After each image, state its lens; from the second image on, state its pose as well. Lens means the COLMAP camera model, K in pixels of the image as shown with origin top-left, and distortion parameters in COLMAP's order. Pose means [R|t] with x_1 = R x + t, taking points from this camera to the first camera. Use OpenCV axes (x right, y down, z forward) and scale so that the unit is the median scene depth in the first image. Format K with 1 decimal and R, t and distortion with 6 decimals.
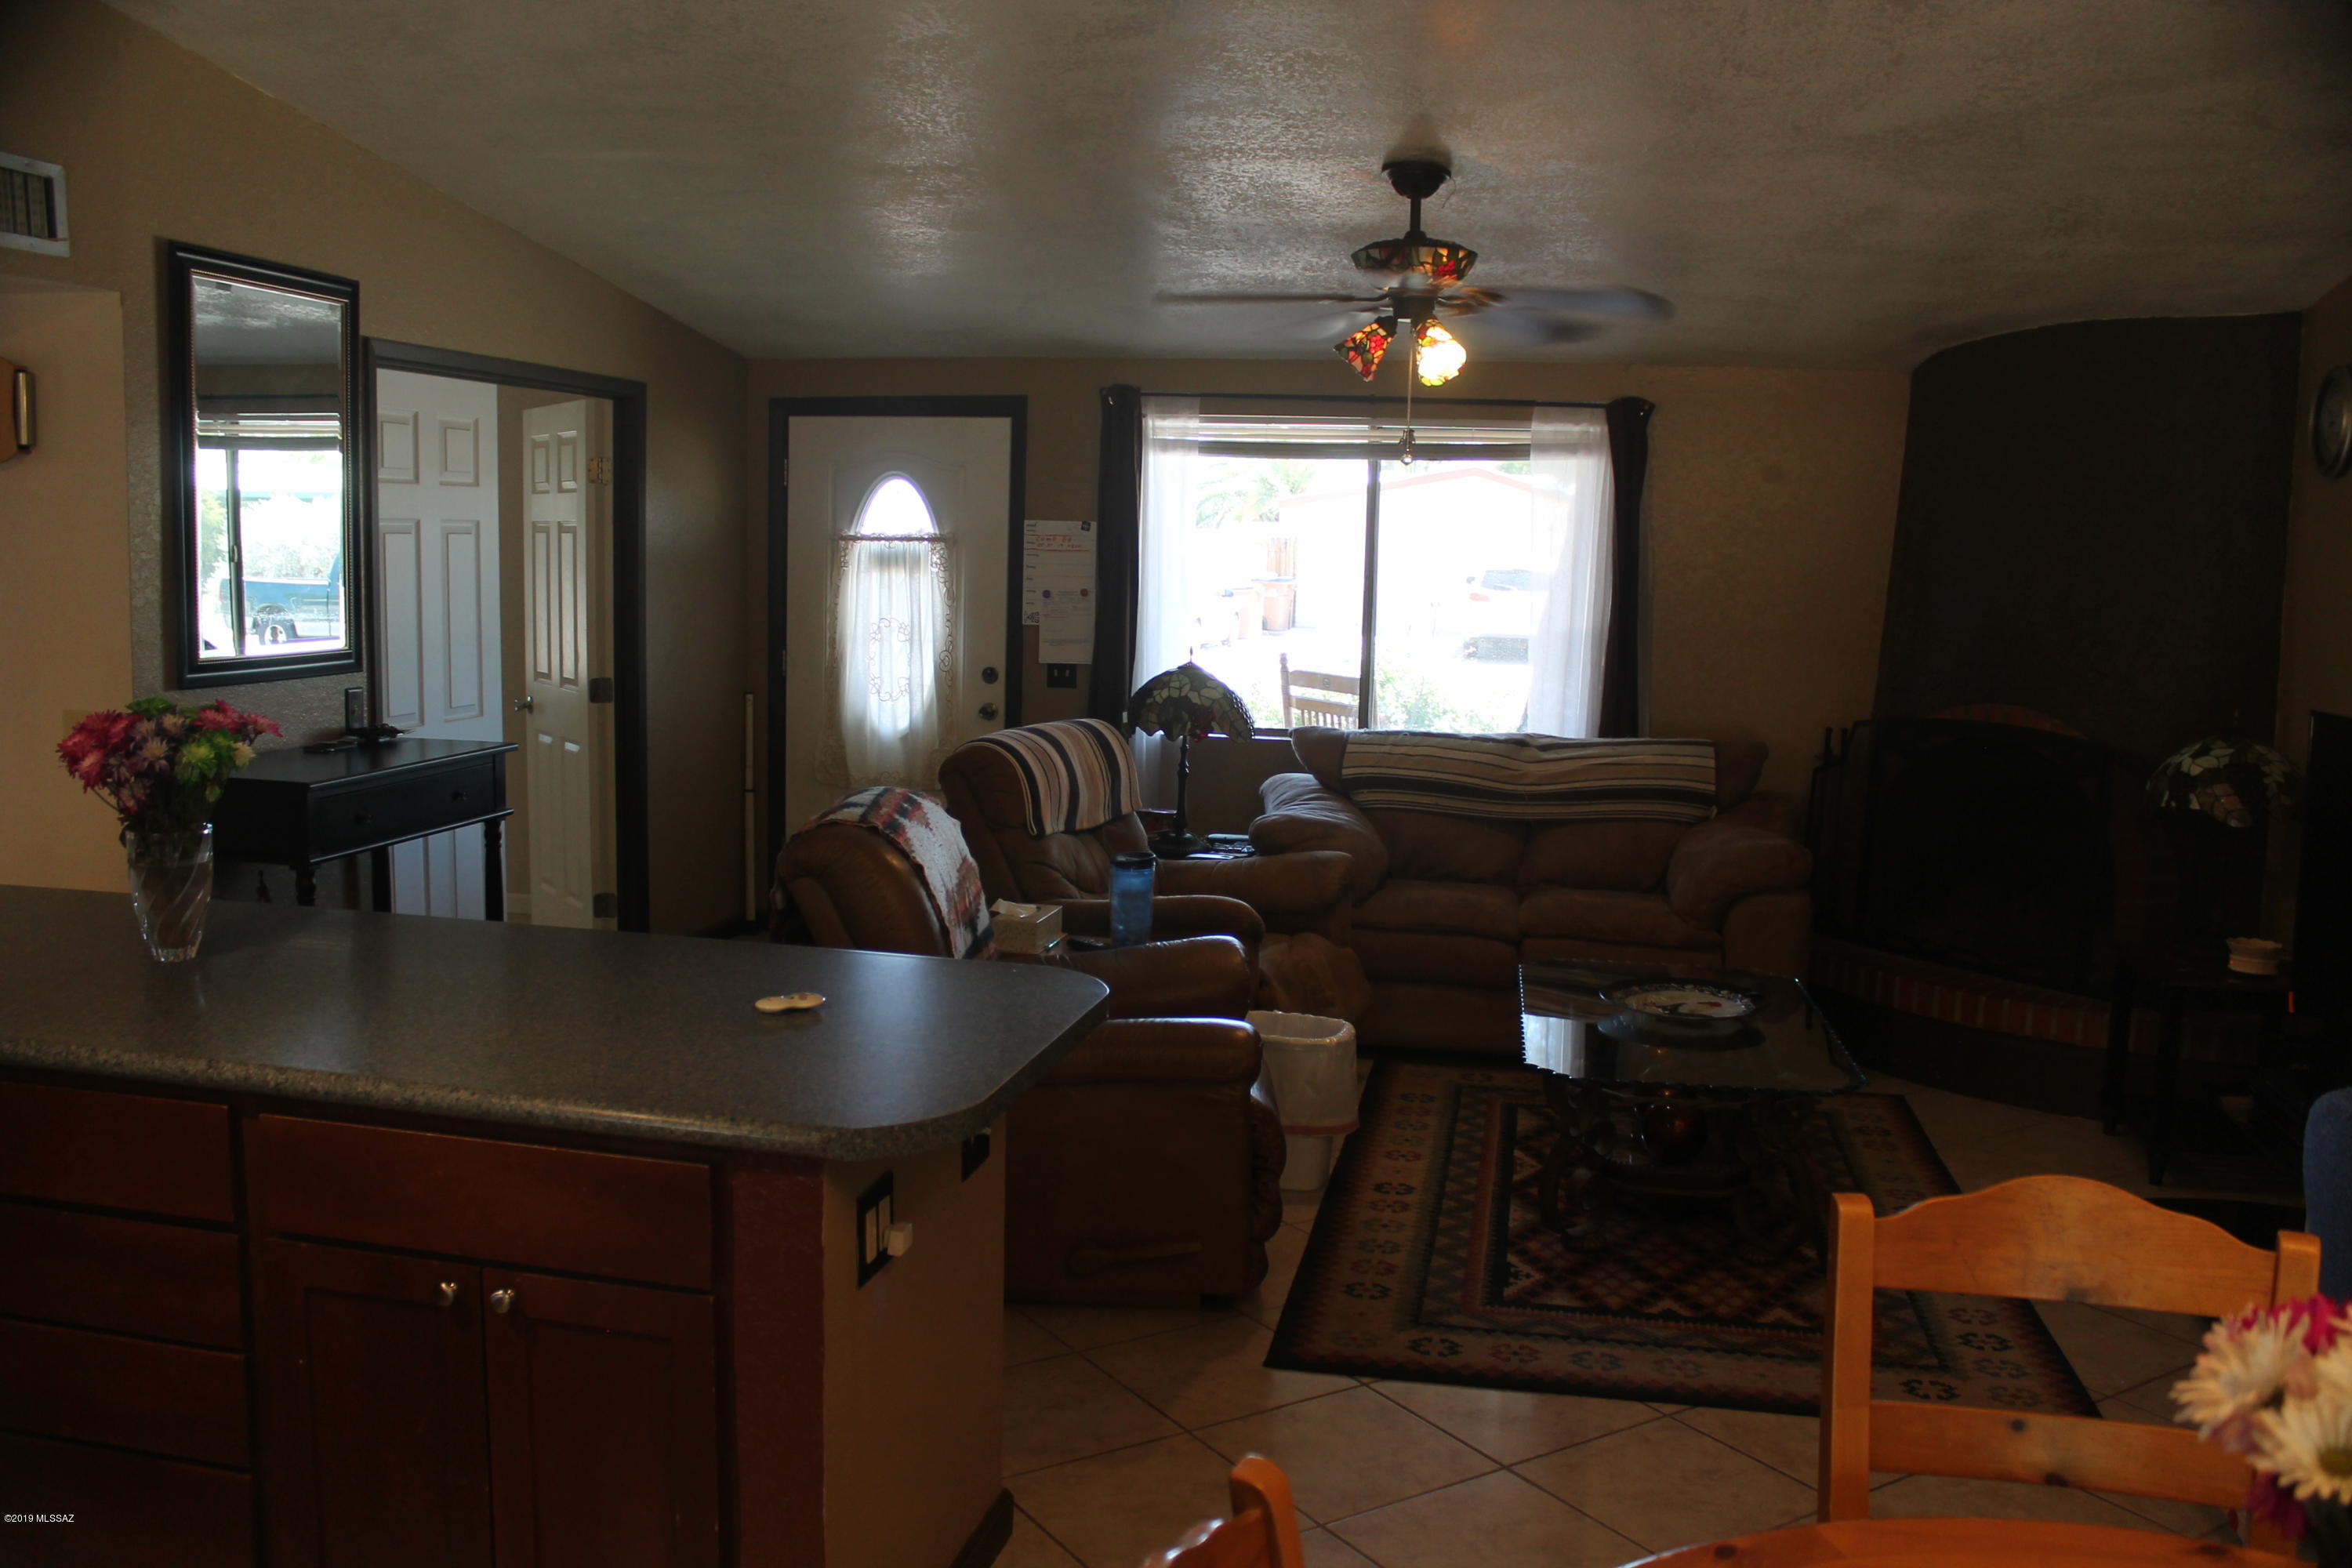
lens RADIAL K [[1993.9, 0, 1172.2], [0, 1993.9, 784.4], [0, 0, 1]] dist [-0.160859, 0.145201]
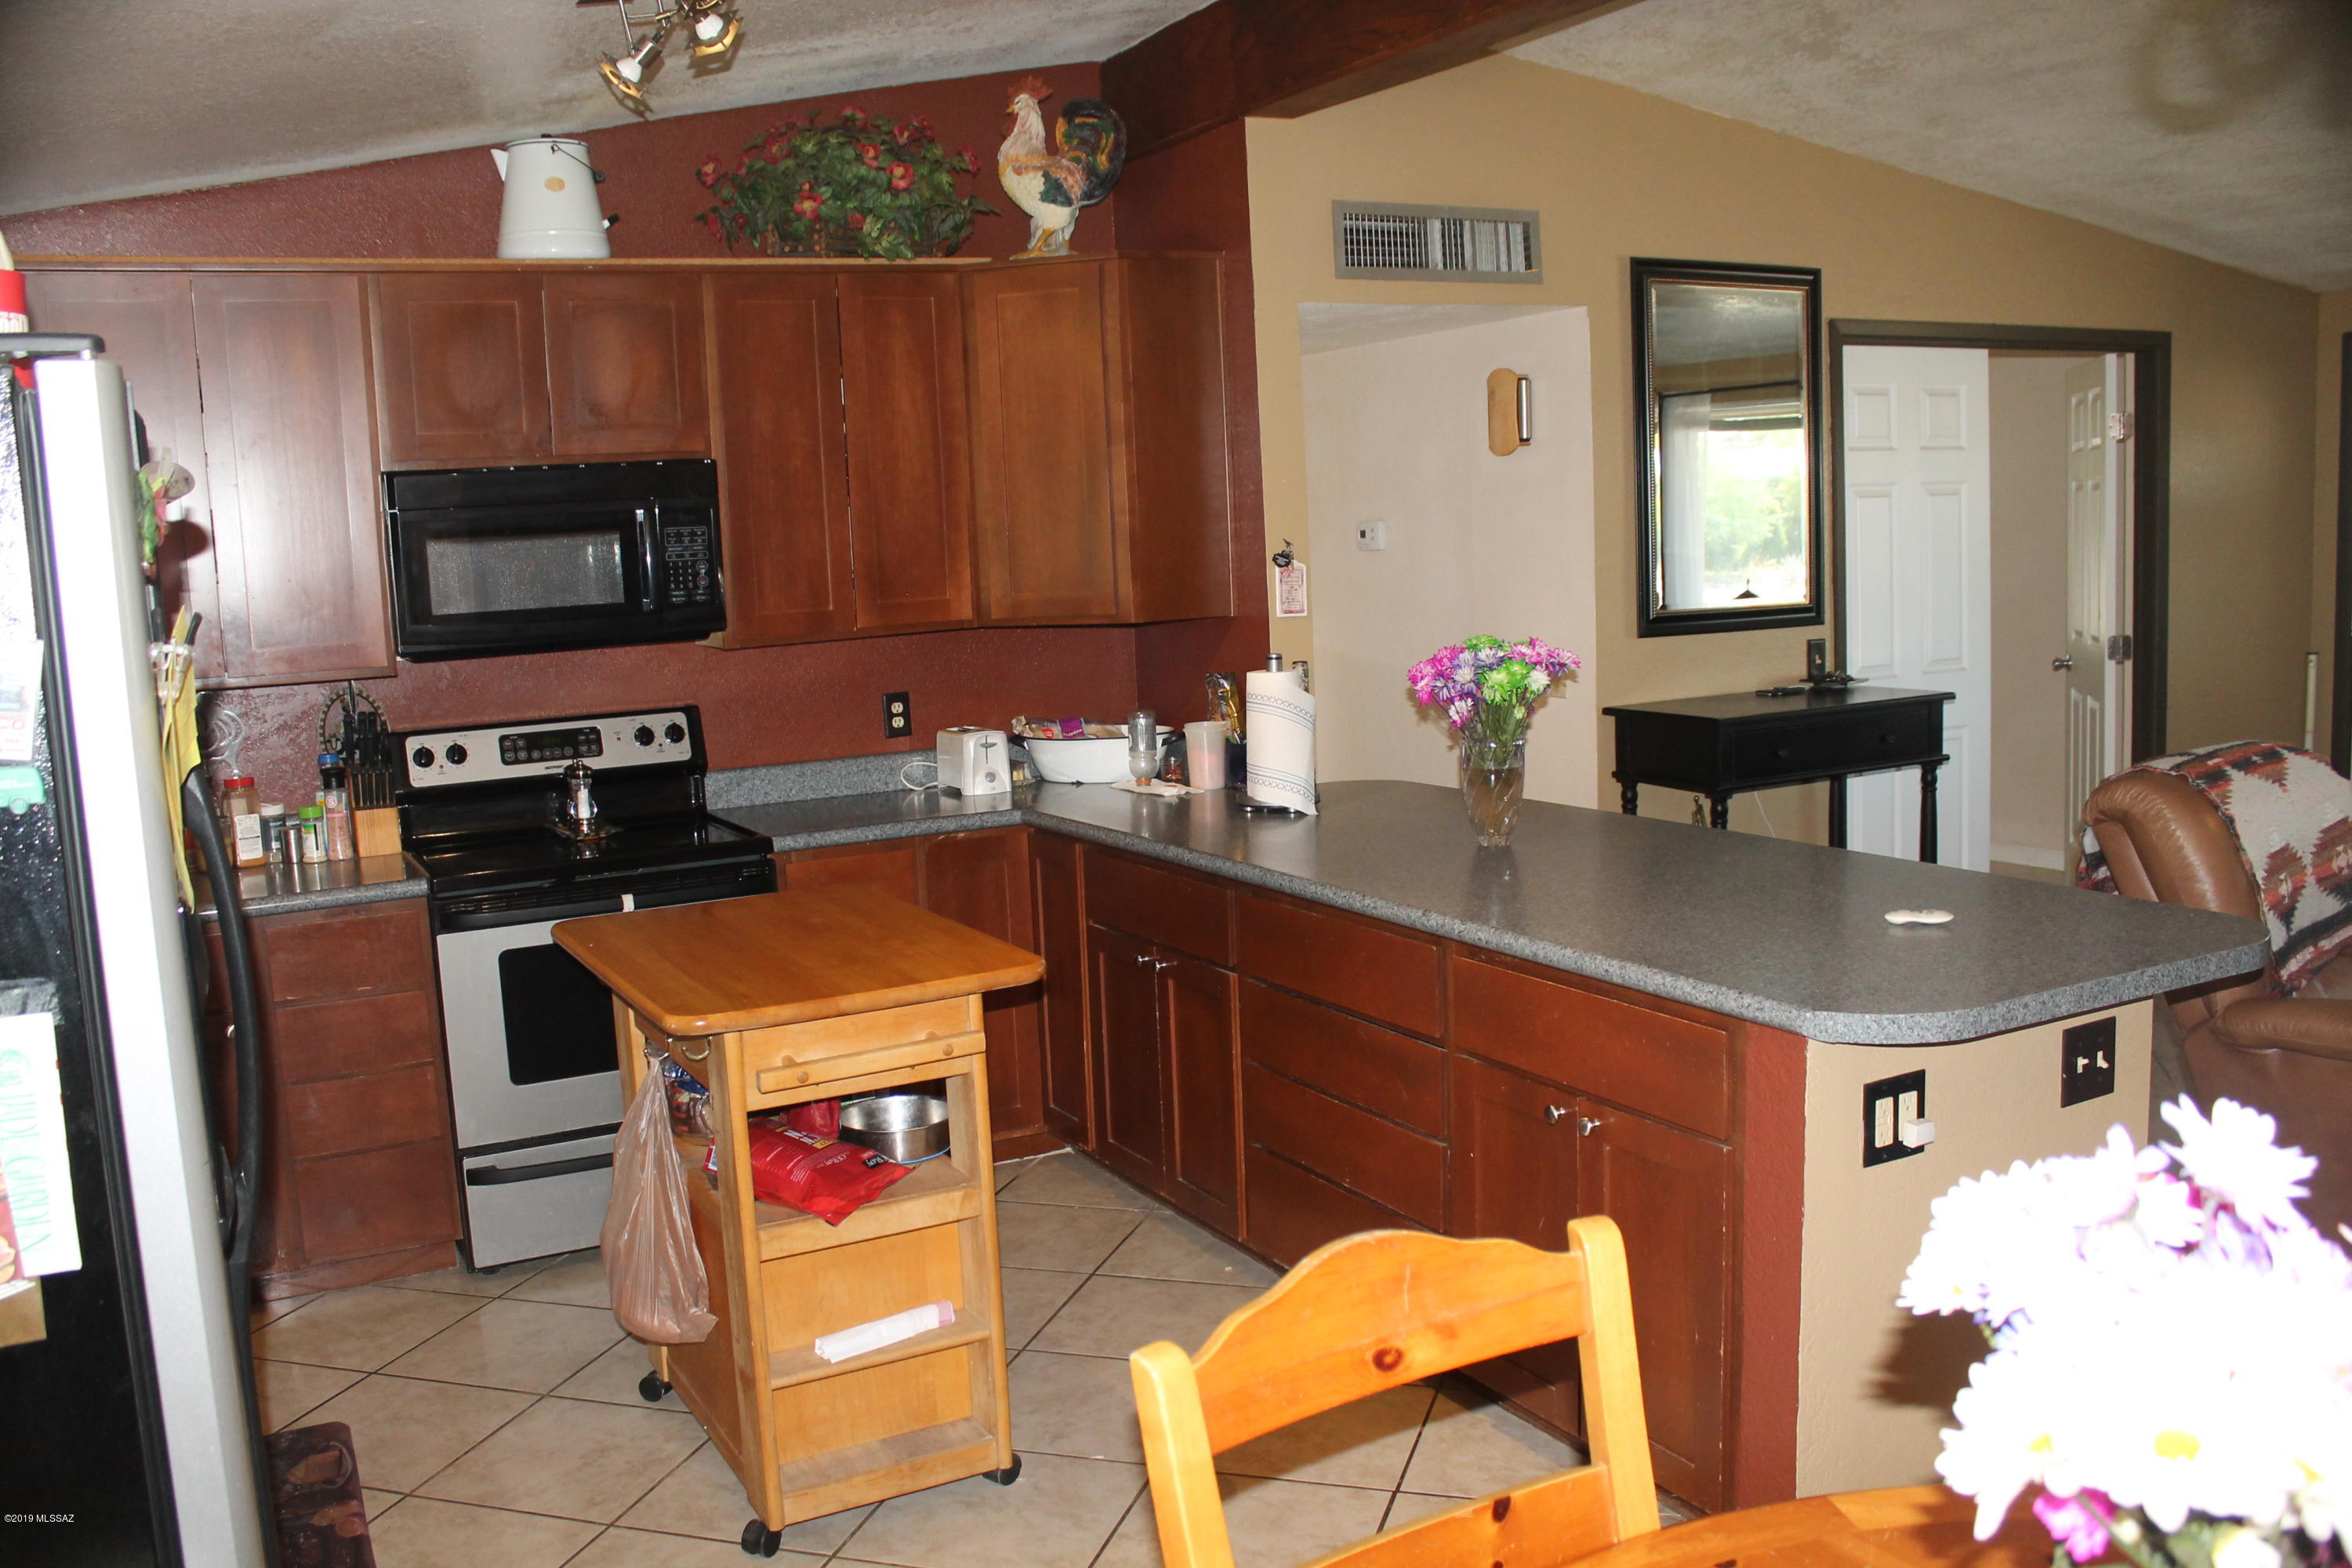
lens RADIAL K [[1993.9, 0, 1152.4], [0, 1993.9, 792.2], [0, 0, 1]] dist [-0.160859, 0.145201]
pose [[0.644632, 0.049991, -0.762856, 0.161590], [-0.036887, 0.998731, 0.034278, 0.010462], [0.763602, 0.006043, 0.645659, 0.000483]]
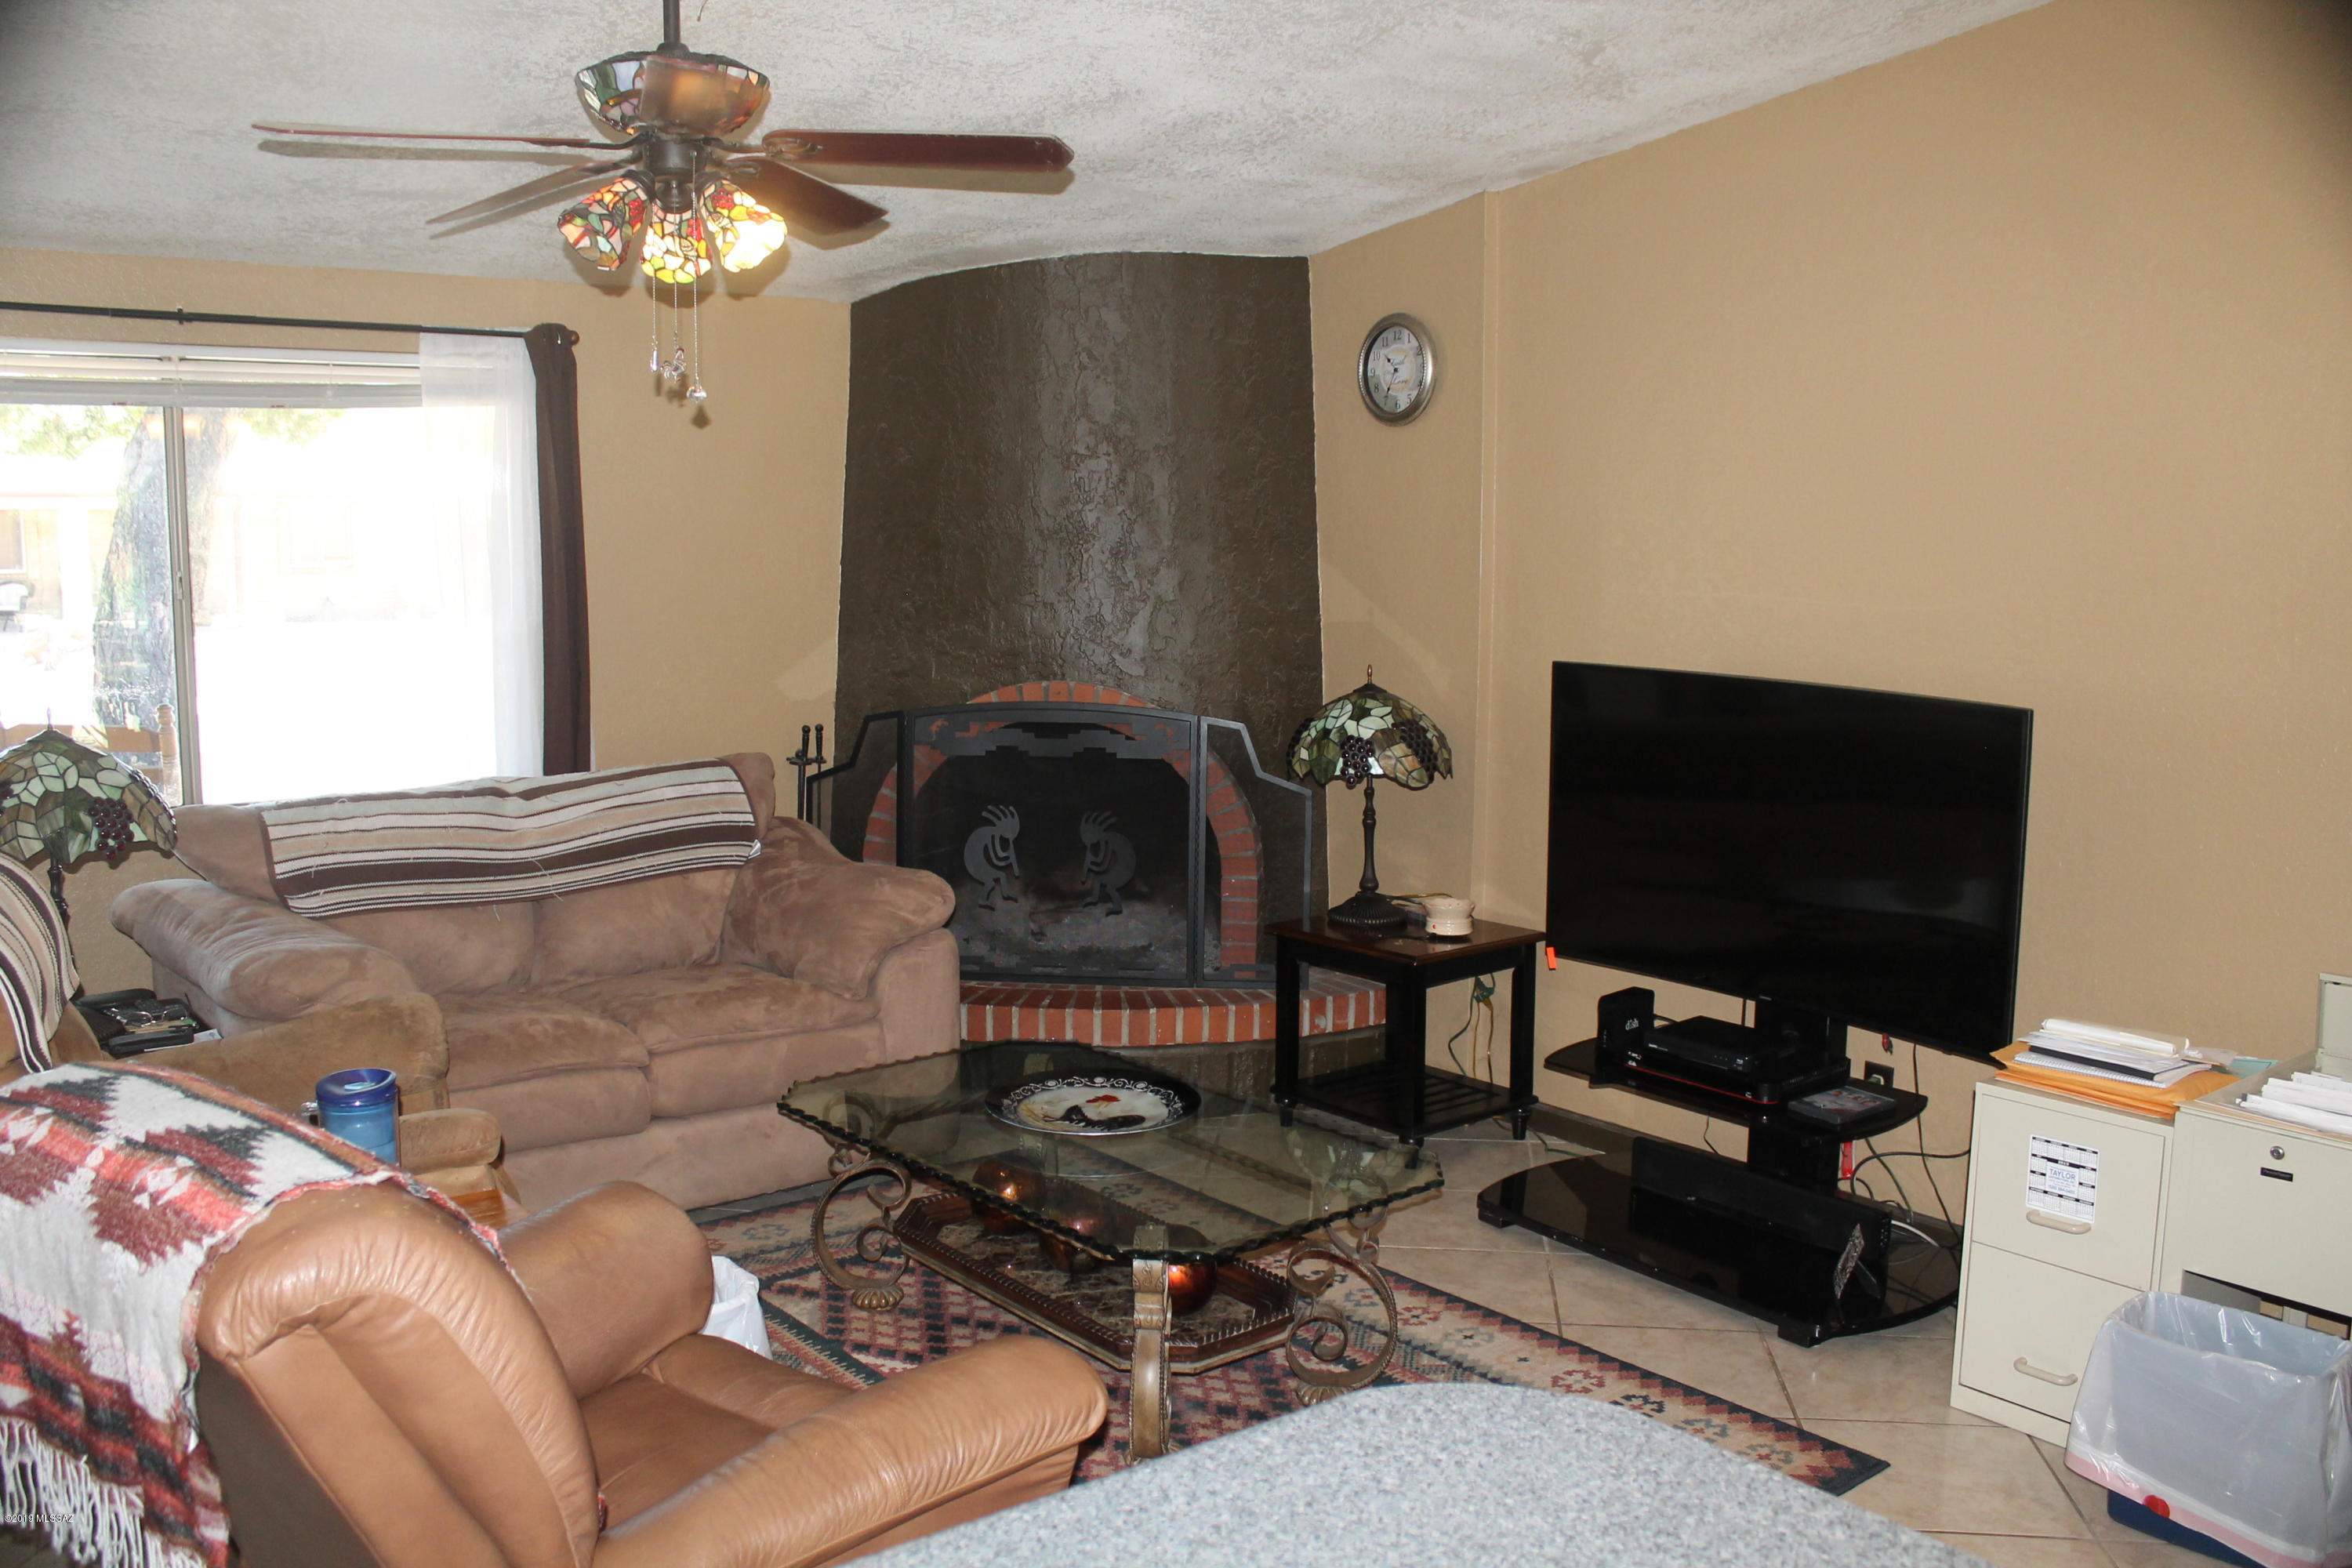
lens RADIAL K [[1993.9, 0, 1165.0], [0, 1993.9, 797.3], [0, 0, 1]] dist [-0.160859, 0.145201]
pose [[0.637880, -0.127568, 0.759496, -0.239361], [0.108767, 0.991223, 0.075140, -0.051612], [-0.762416, 0.034678, 0.646157, 0.380541]]
